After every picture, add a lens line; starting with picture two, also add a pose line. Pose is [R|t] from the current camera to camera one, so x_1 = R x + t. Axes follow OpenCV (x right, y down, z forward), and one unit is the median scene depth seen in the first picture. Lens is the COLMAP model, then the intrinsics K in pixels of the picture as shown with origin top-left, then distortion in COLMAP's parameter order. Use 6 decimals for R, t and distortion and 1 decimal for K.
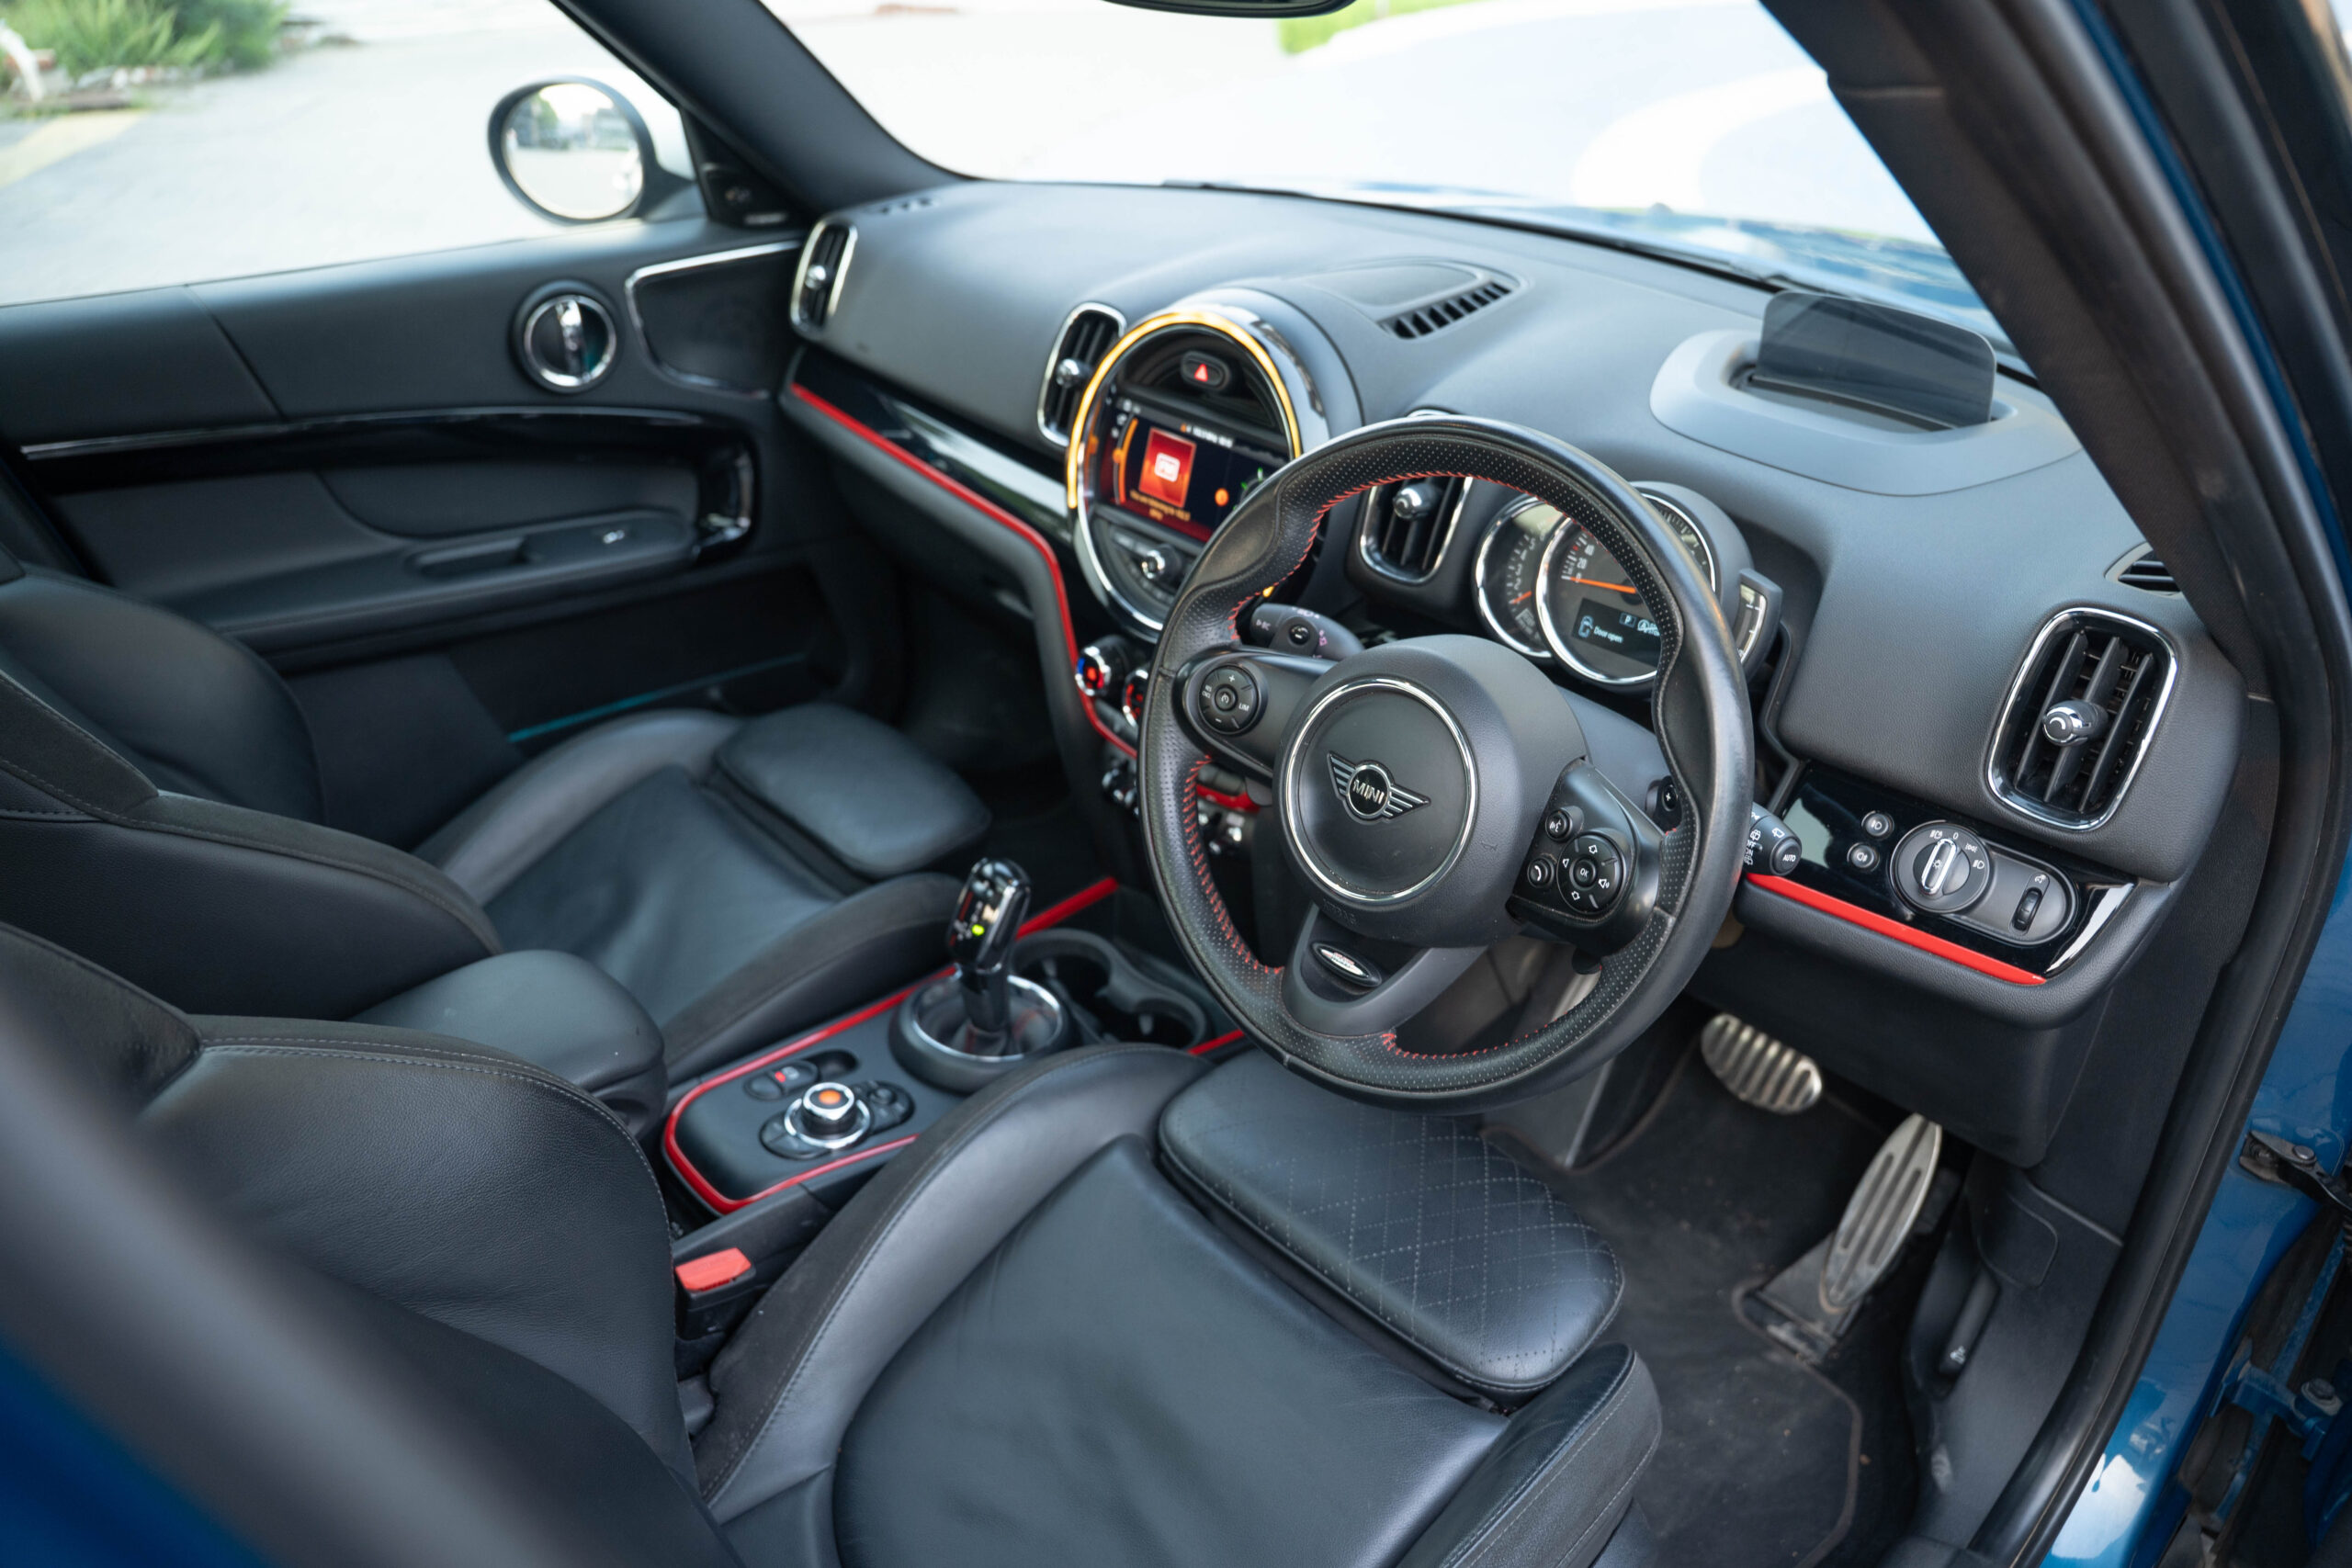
lens RADIAL K [[1607.5, 0, 1176.0], [0, 1607.5, 784.0], [0, 0, 1]] dist [-0.133785, 0.096390]
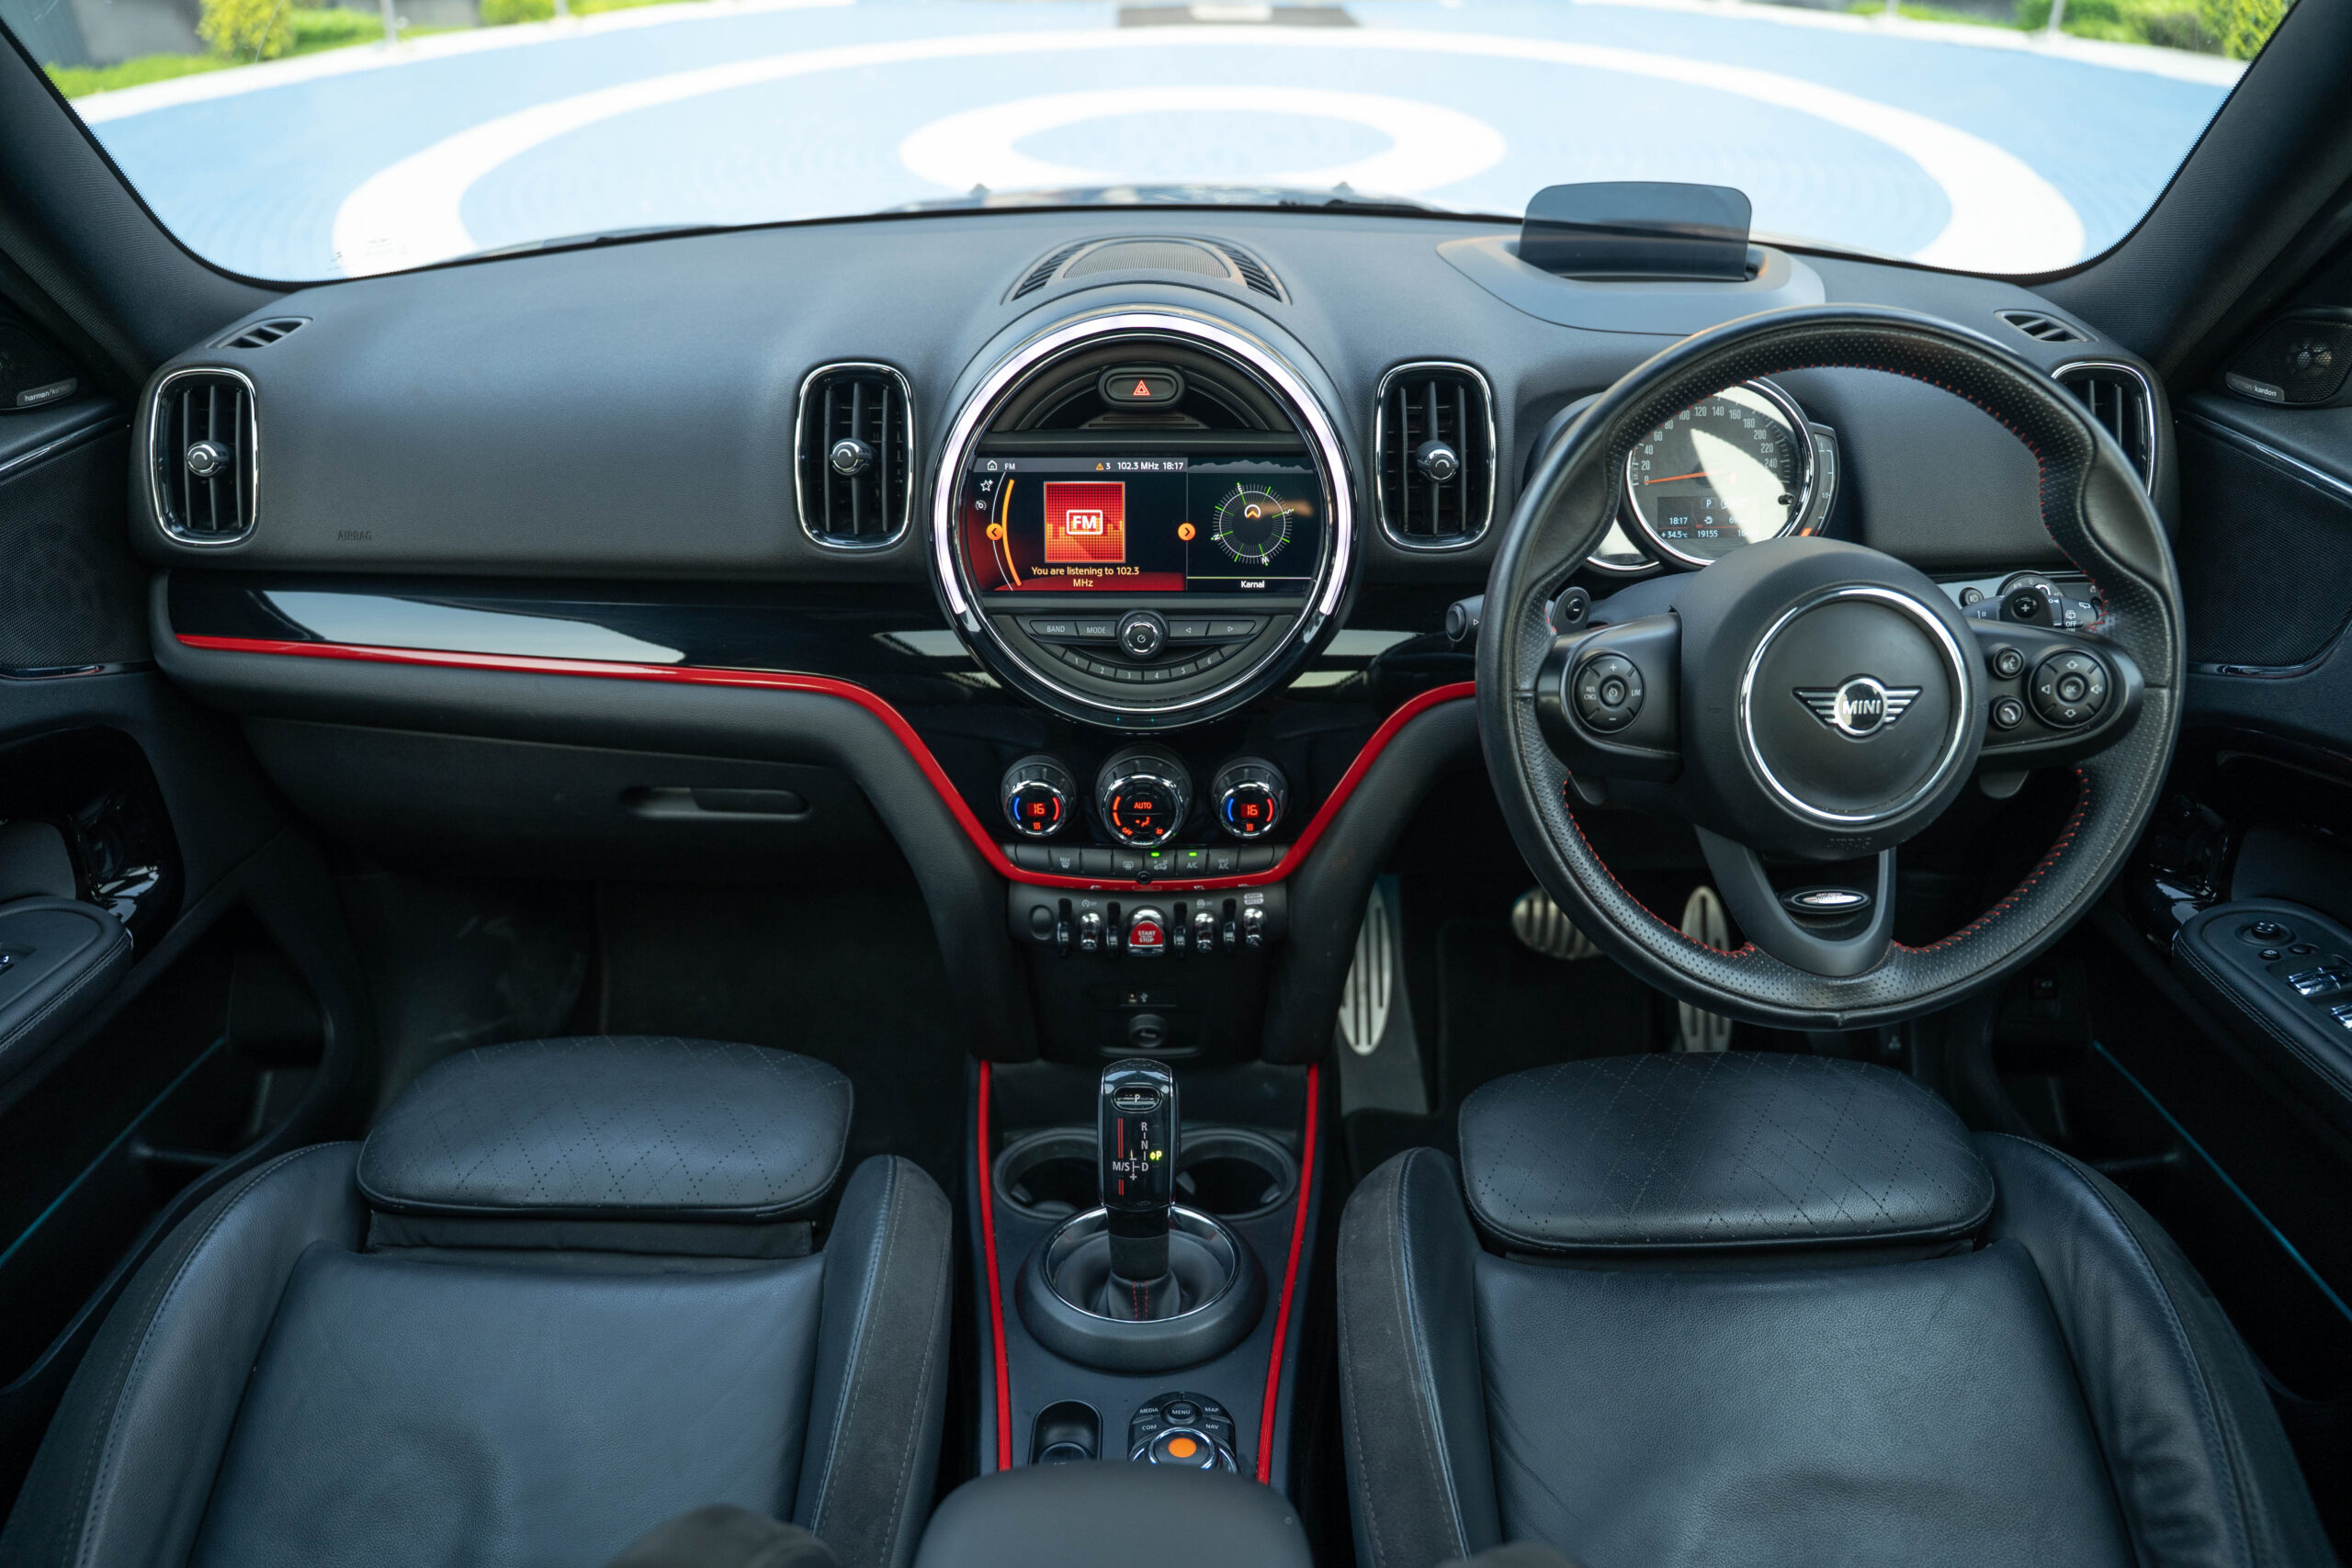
lens RADIAL K [[1607.5, 0, 1176.0], [0, 1607.5, 784.0], [0, 0, 1]] dist [-0.133785, 0.096390]
pose [[0.676464, -0.368319, 0.637760, -0.541624], [0.390730, 0.913526, 0.113137, -0.154429], [-0.624281, 0.172659, 0.761881, 0.395185]]
